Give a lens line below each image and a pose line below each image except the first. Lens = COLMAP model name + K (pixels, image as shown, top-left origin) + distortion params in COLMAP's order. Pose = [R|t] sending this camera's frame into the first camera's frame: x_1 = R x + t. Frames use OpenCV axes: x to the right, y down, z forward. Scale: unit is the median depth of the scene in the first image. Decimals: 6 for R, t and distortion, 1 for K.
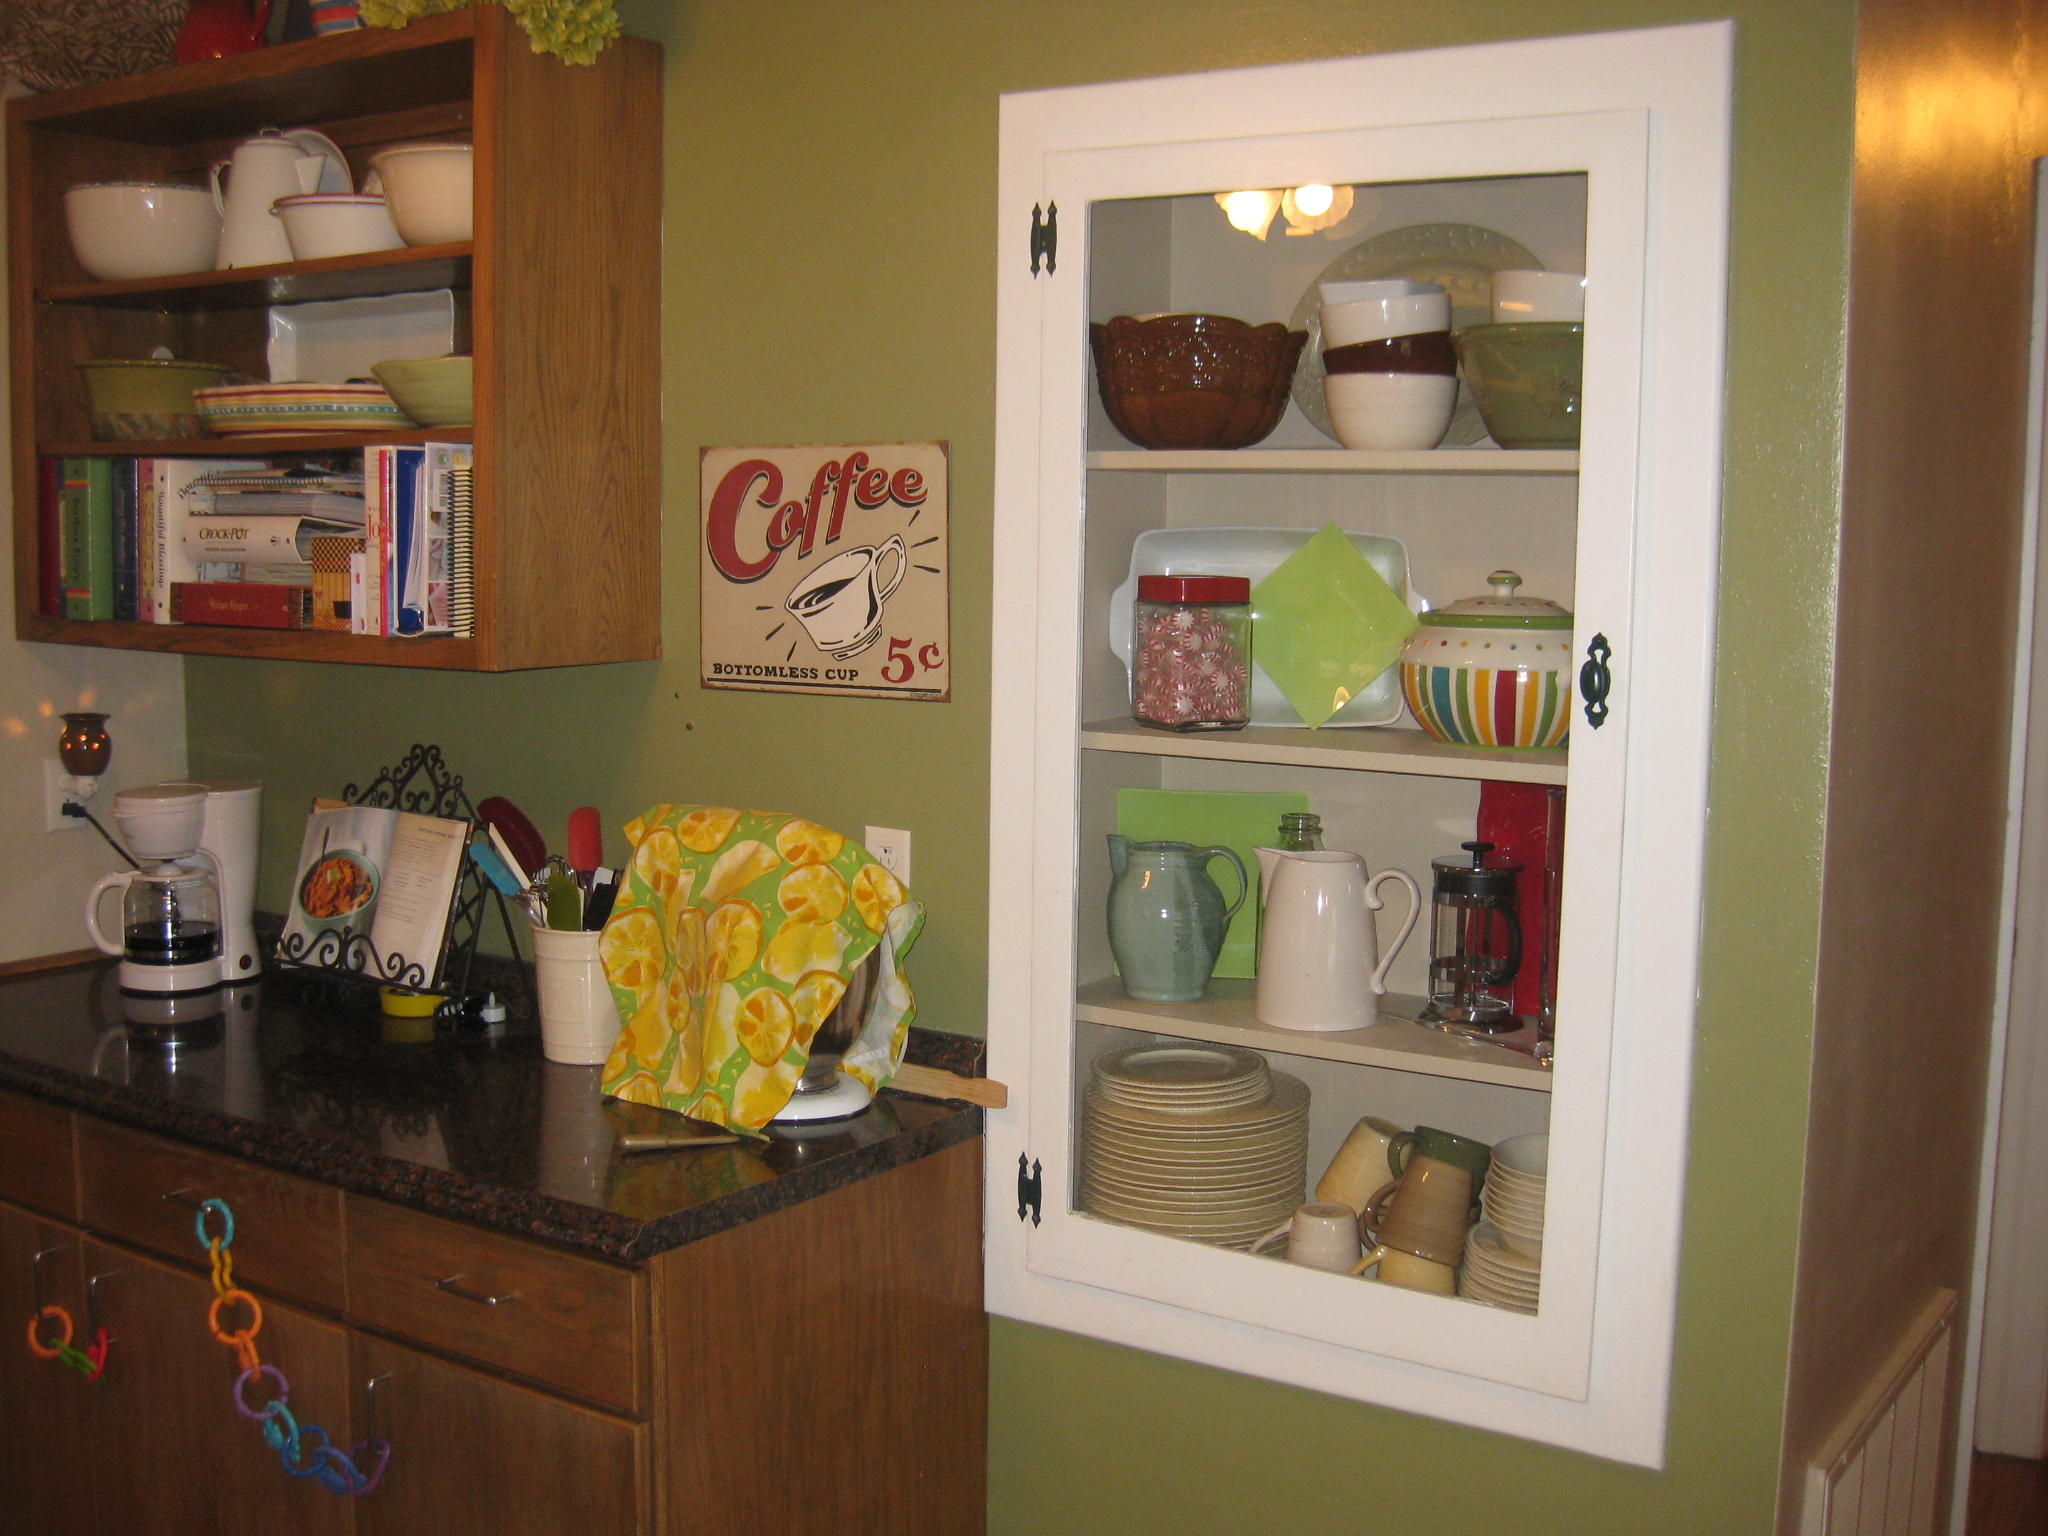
lens RADIAL K [[2258.5, 0, 1024.0], [0, 2258.5, 756.4], [0, 0, 1]] dist [-0.126504, 0.000000]
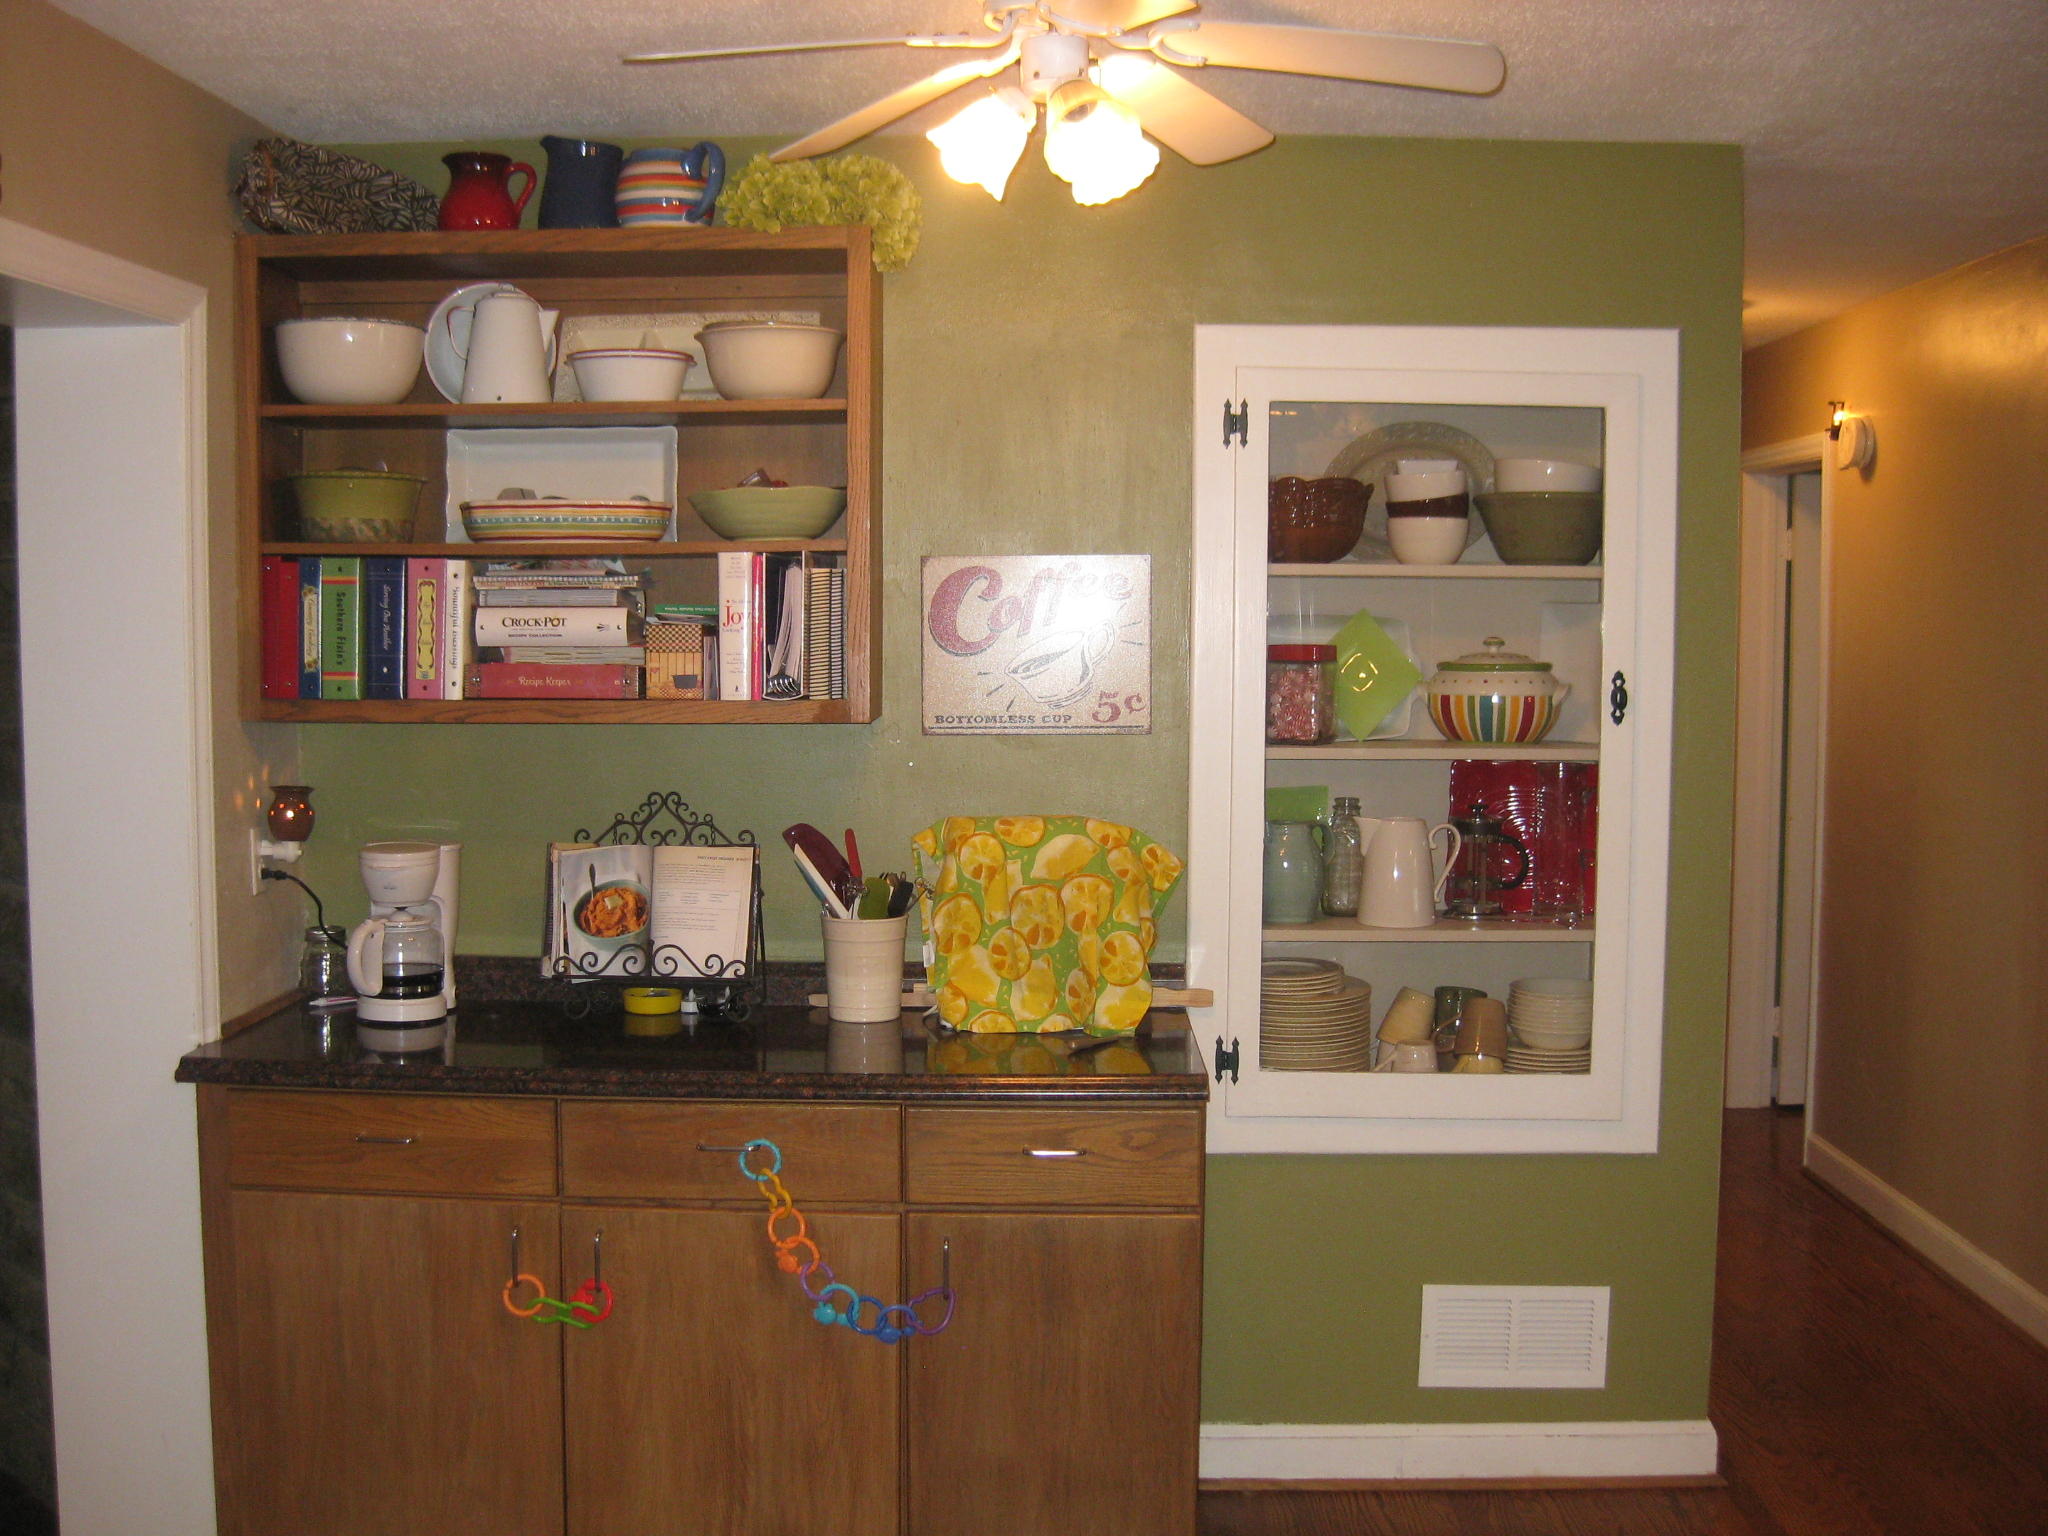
lens RADIAL K [[2258.5, 0, 1016.9], [0, 2258.5, 770.8], [0, 0, 1]] dist [-0.126504, 0.000000]
pose [[0.837138, -0.045896, 0.545062, -0.896163], [0.063415, 0.997898, -0.013370, 0.013803], [-0.543303, 0.045758, 0.838289, -0.173080]]
